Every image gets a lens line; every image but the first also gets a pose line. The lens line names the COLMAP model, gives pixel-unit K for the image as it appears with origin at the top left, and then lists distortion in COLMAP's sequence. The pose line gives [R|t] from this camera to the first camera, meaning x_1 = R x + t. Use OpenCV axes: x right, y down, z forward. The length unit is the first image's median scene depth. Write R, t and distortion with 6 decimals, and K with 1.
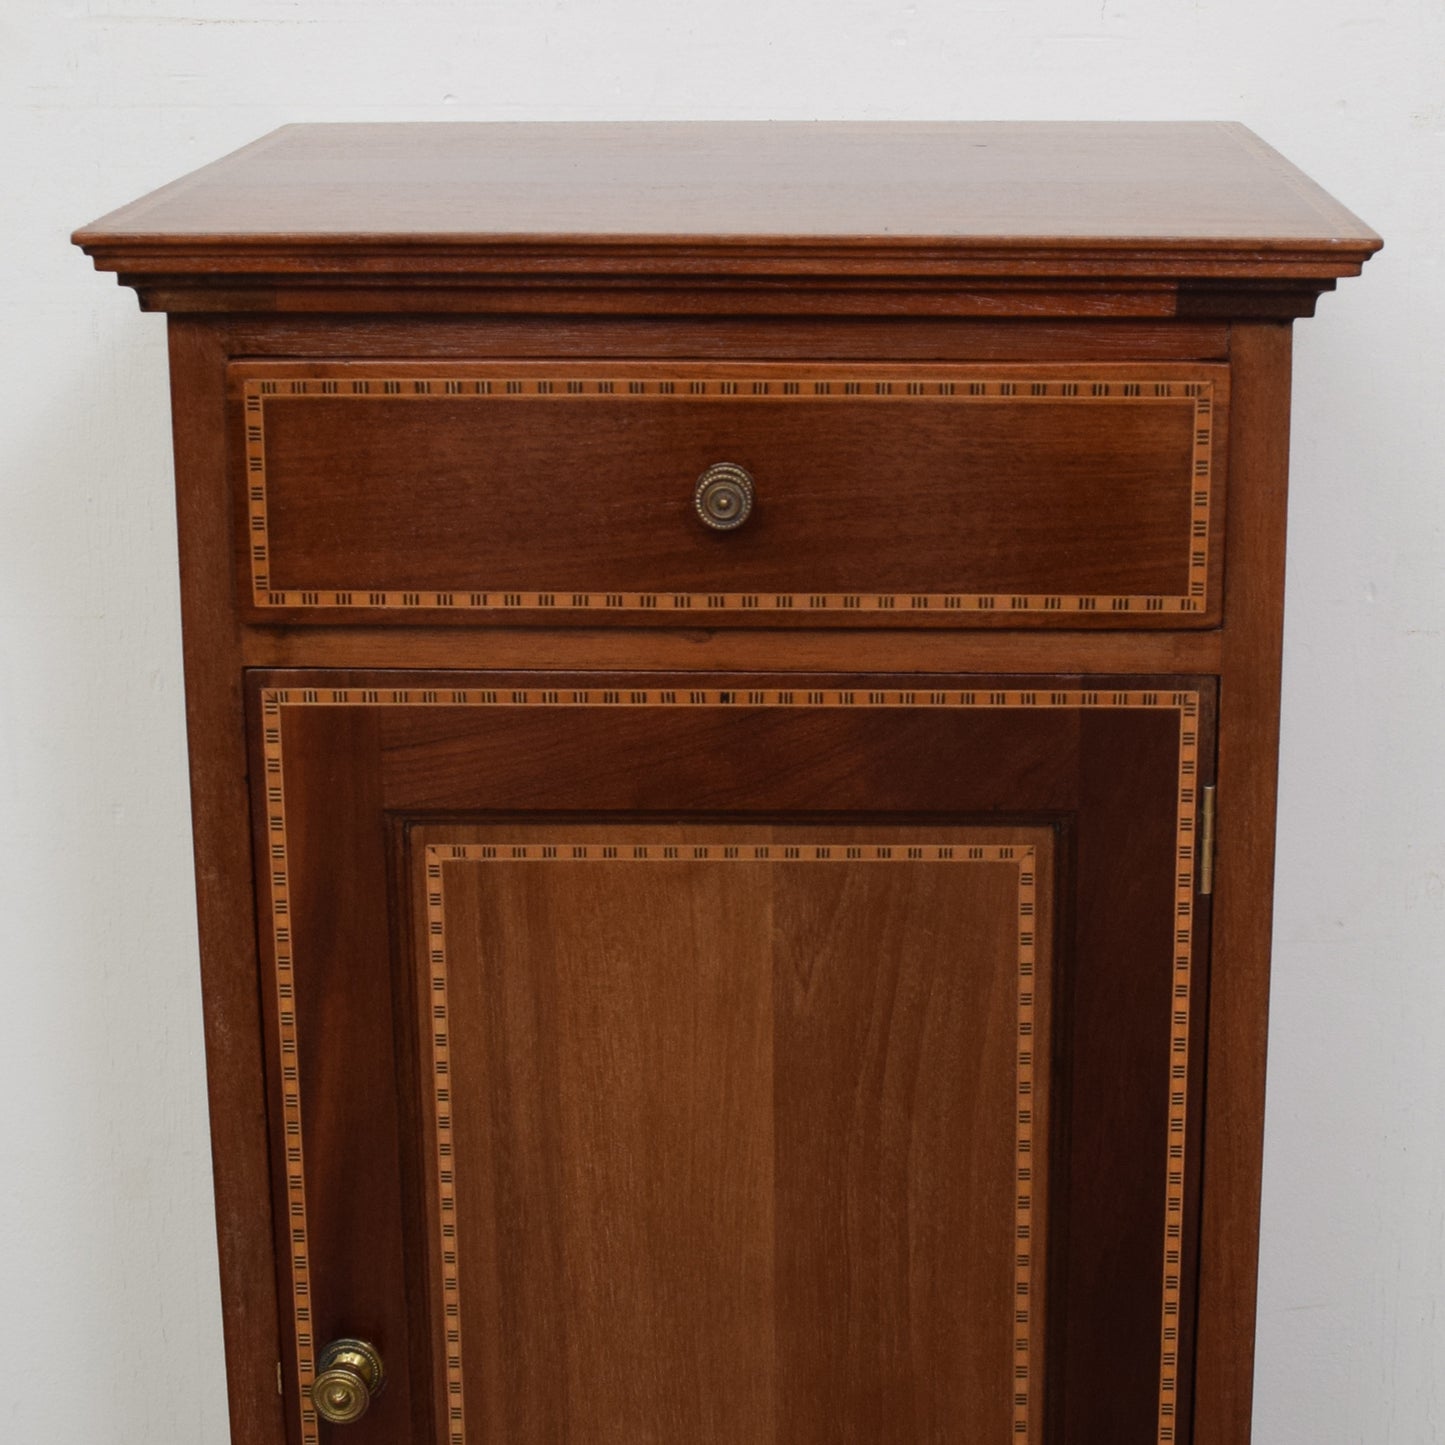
lens RADIAL K [[3113.7, 0, 851.7], [0, 3113.7, 644.0], [0, 0, 1]] dist [-0.097215, 0.042694]
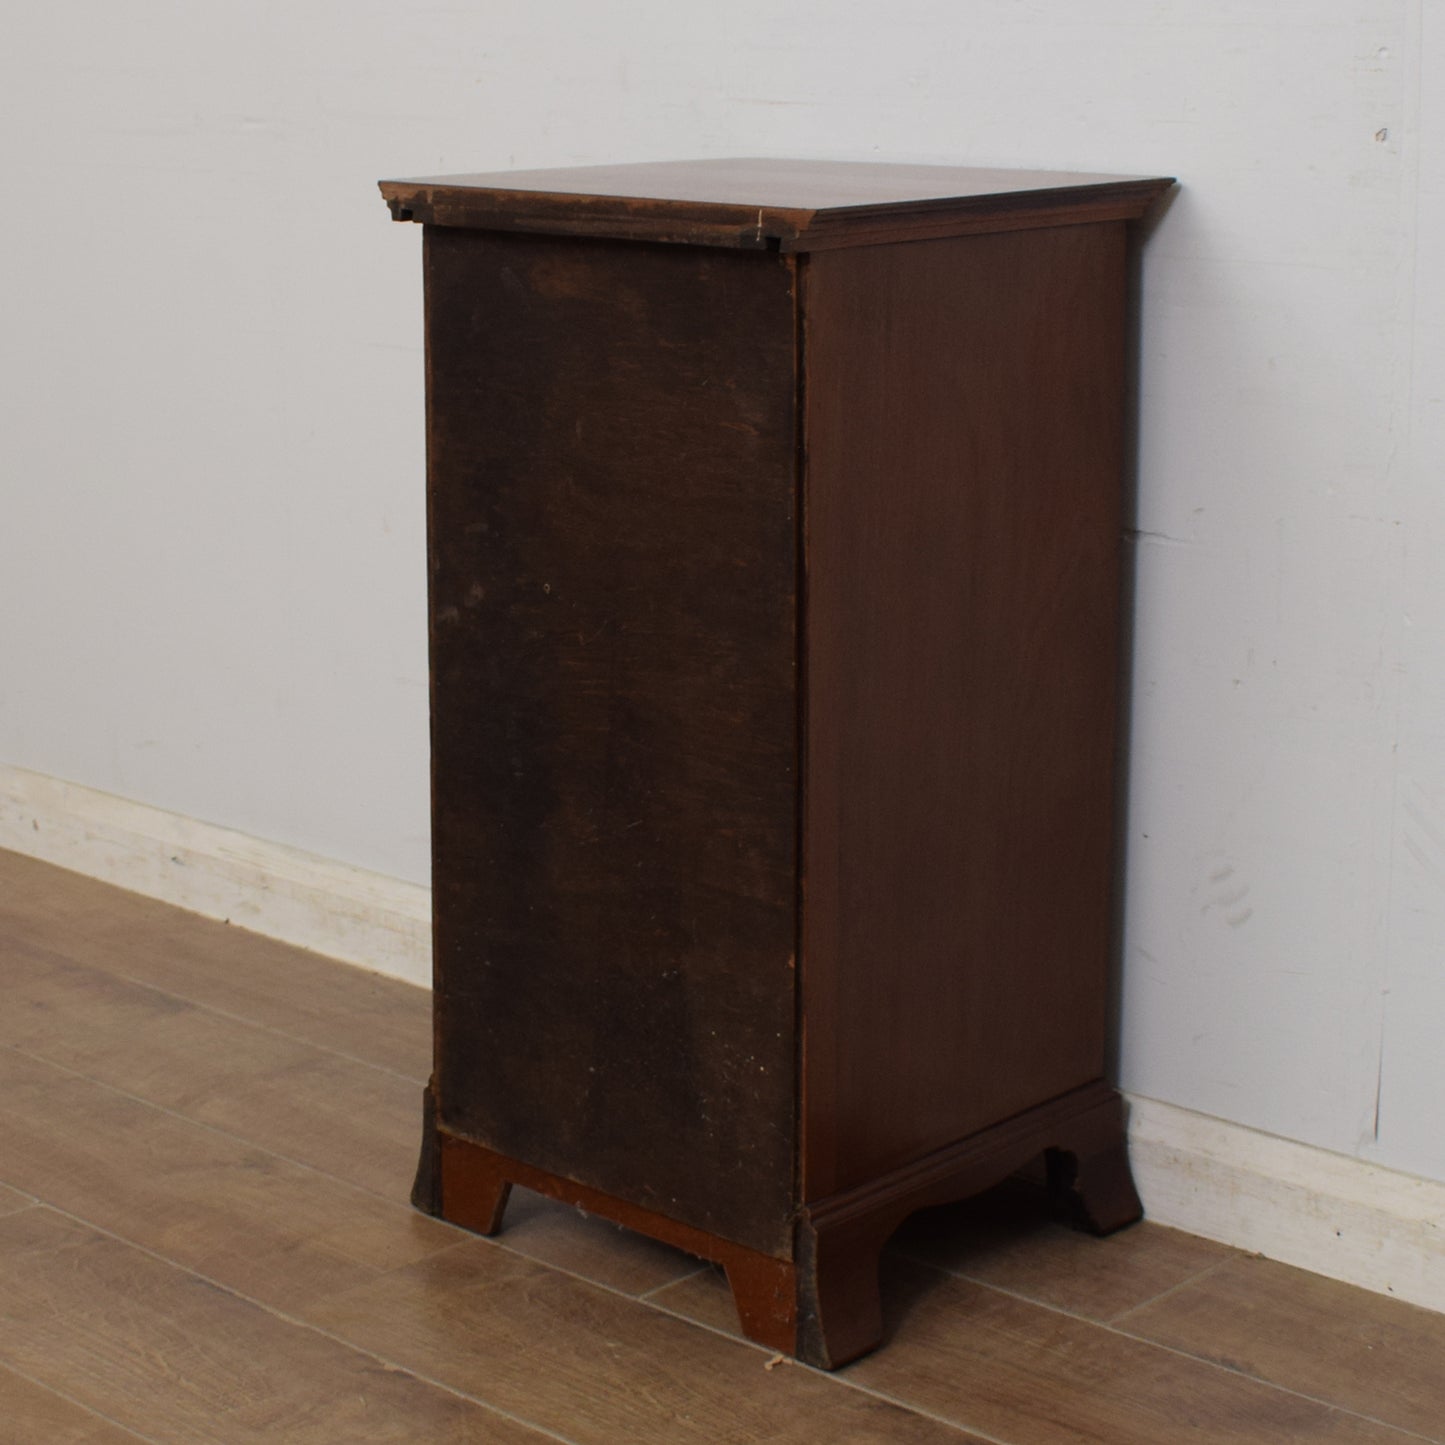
lens RADIAL K [[3114.7, 0, 598.1], [0, 3114.7, 644.3], [0, 0, 1]] dist [-0.070562, -0.138901]
pose [[0.708840, 0.135154, -0.692300, 1.295967], [-0.164481, 0.986086, 0.024098, 0.108863], [0.685924, 0.096789, 0.721207, -0.455702]]
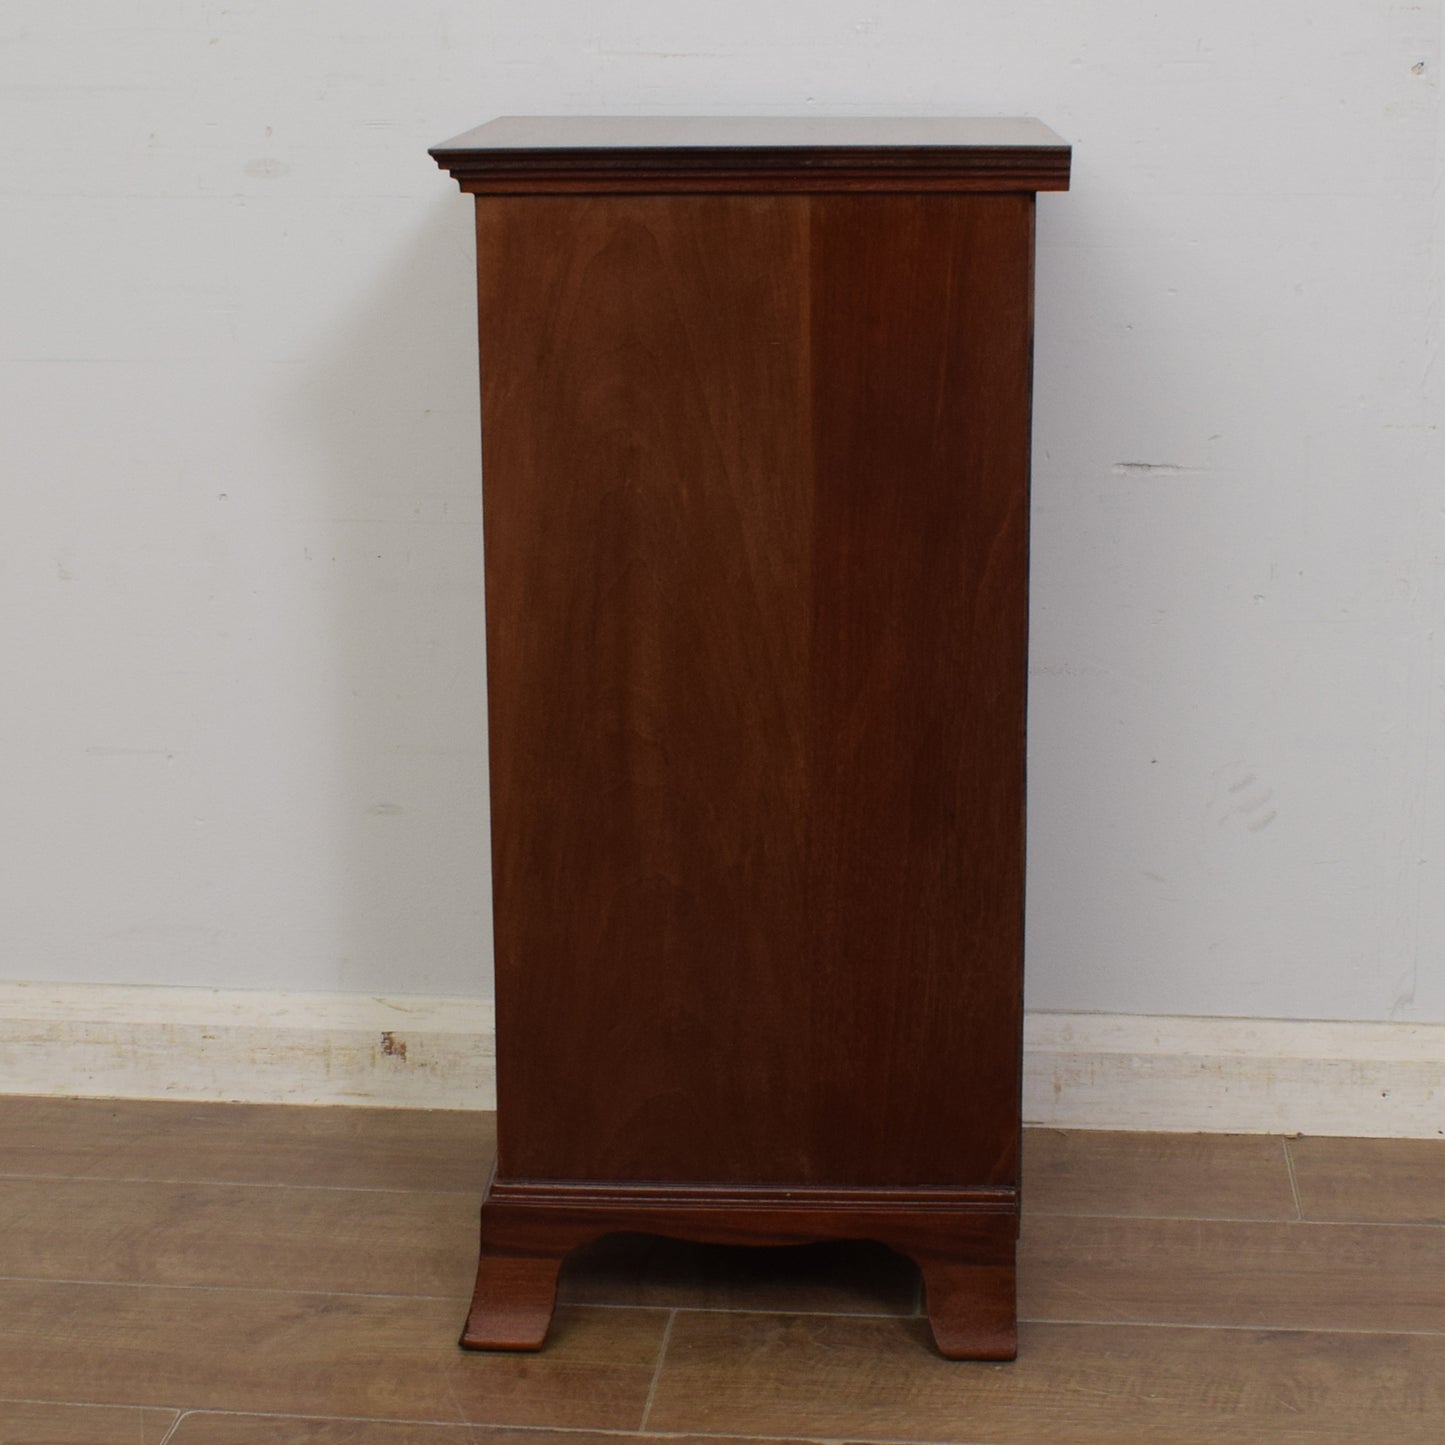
lens RADIAL K [[3187.6, 0, 722.7], [0, 3187.6, 728.2], [0, 0, 1]] dist [-0.082233, -0.052037]
pose [[0.995058, 0.013370, -0.098393, -0.002257], [-0.015587, 0.999641, -0.021800, 0.261338], [0.098067, 0.023226, 0.994909, -0.921626]]
